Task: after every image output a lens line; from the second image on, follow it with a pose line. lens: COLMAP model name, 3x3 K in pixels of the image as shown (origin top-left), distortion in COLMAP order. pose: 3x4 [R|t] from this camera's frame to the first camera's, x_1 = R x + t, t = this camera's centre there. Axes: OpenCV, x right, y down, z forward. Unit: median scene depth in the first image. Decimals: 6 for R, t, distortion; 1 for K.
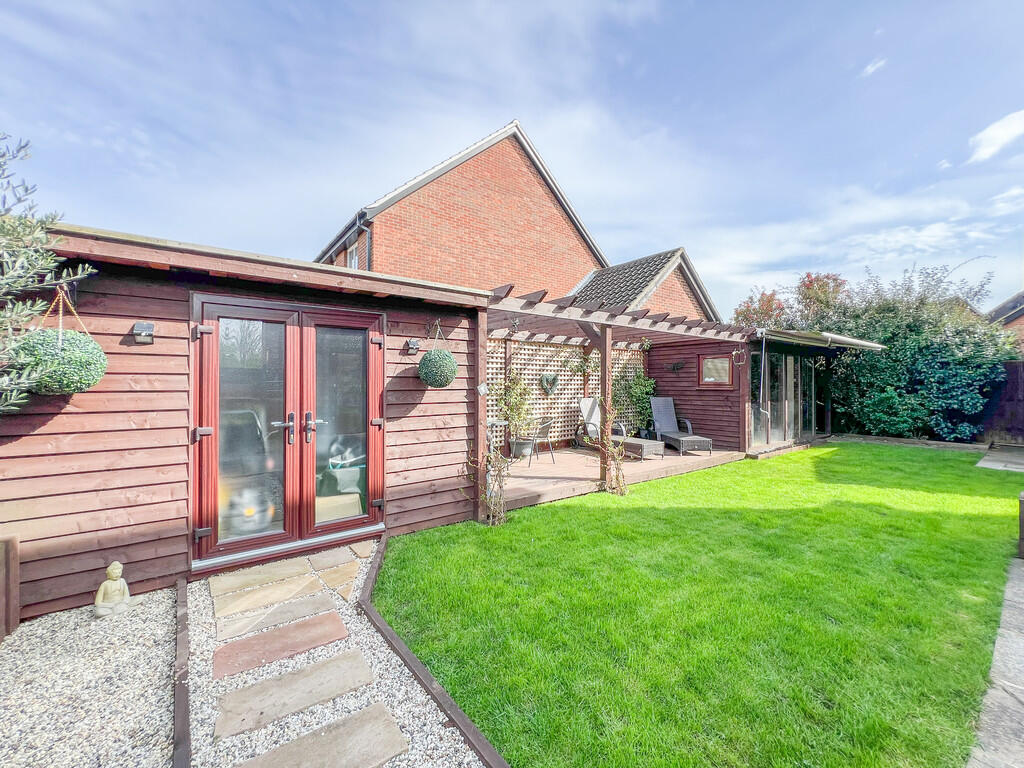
lens RADIAL K [[415.7, 0, 512.0], [0, 415.7, 384.0], [0, 0, 1]] dist [-0.001575, 0.000526]
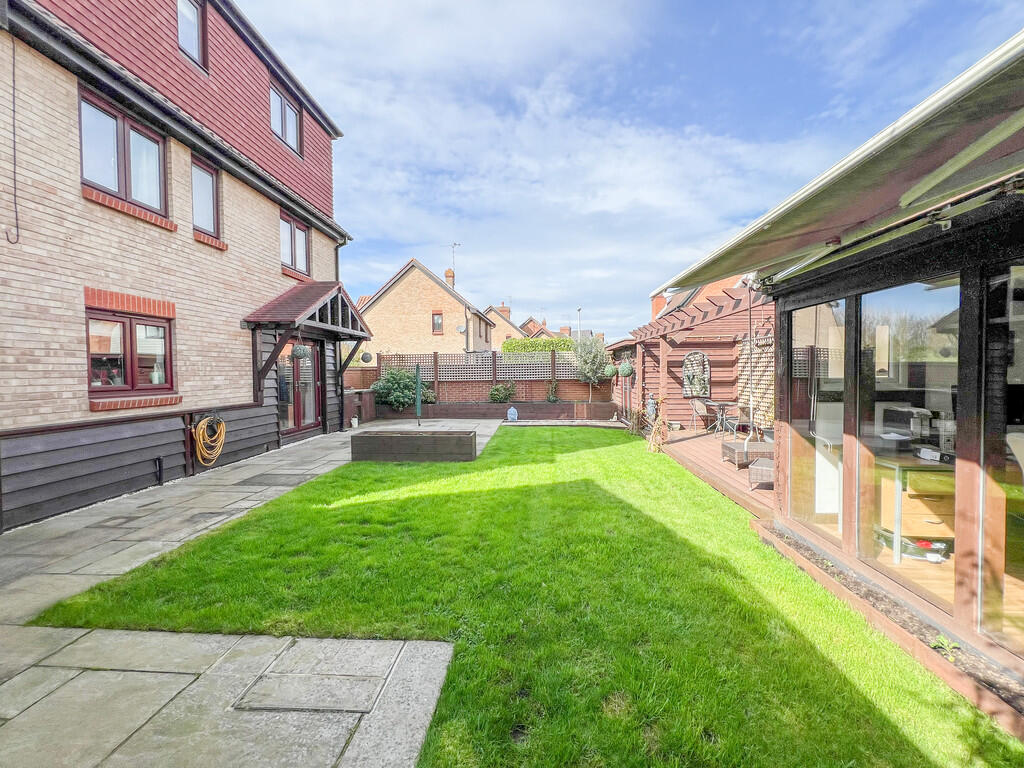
lens RADIAL K [[415.7, 0, 512.0], [0, 415.7, 384.0], [0, 0, 1]] dist [-0.001575, 0.000526]
pose [[-0.654556, 0.029136, -0.755452, 1.087848], [0.008940, 0.999486, 0.030801, -0.016659], [0.755961, 0.013408, -0.654479, 1.024641]]
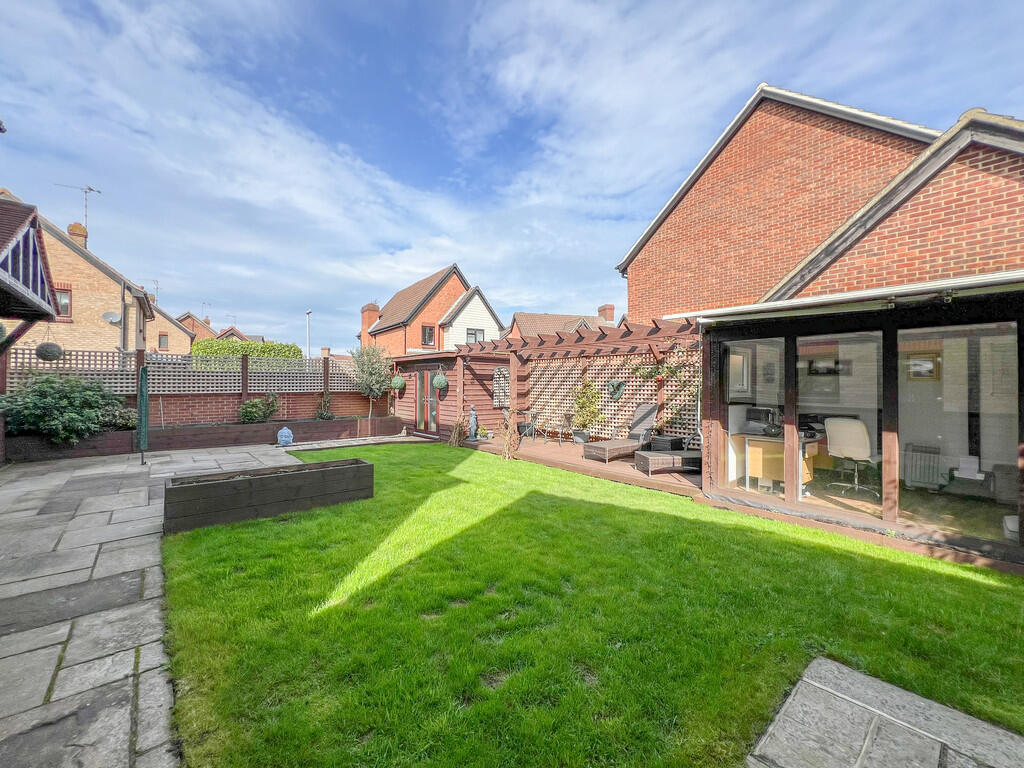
lens RADIAL K [[415.7, 0, 512.0], [0, 415.7, 384.0], [0, 0, 1]] dist [-0.001575, 0.000526]
pose [[0.060311, -0.001919, -0.998178, 1.165543], [-0.005919, 0.999980, -0.002280, -0.010137], [0.998162, 0.006045, 0.060298, 0.604200]]
